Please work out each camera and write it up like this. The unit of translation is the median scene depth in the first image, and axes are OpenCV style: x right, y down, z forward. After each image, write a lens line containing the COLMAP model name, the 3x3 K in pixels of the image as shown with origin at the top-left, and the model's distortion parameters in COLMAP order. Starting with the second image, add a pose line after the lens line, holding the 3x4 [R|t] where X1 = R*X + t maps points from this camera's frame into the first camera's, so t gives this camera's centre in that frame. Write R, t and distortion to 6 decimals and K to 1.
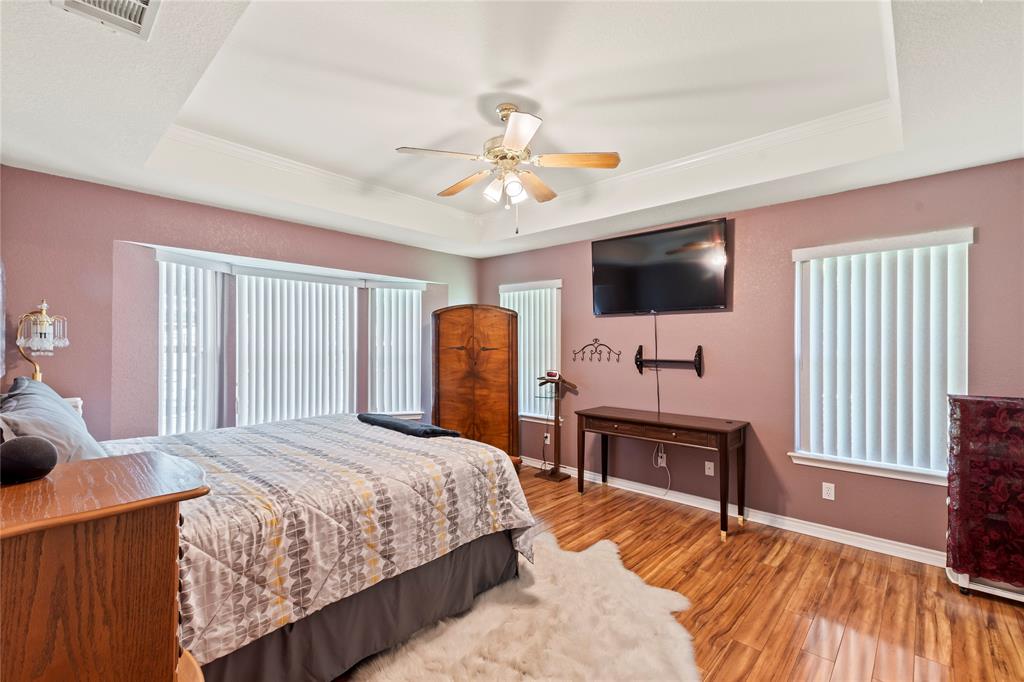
lens RADIAL K [[449.9, 0, 502.7], [0, 449.9, 344.6], [0, 0, 1]] dist [0.002061, 0.000149]
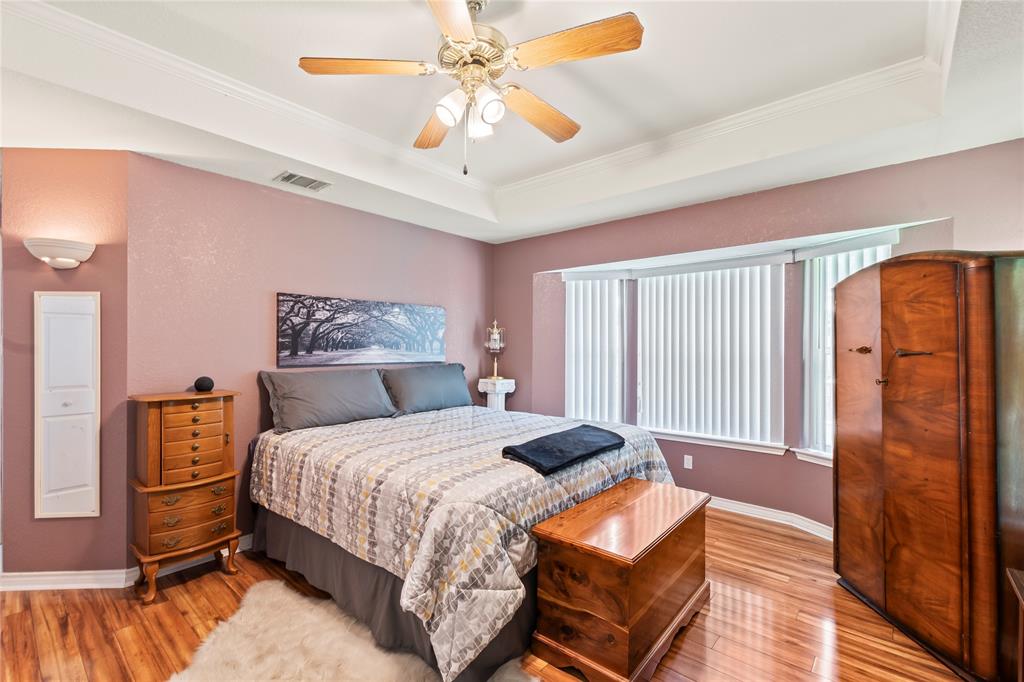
lens RADIAL K [[449.9, 0, 502.7], [0, 449.9, 344.6], [0, 0, 1]] dist [0.002061, 0.000149]
pose [[0.030674, -0.006888, -0.999506, 0.525027], [-0.000062, 0.999976, -0.006893, 0.005316], [0.999529, 0.000274, 0.030673, 0.780837]]
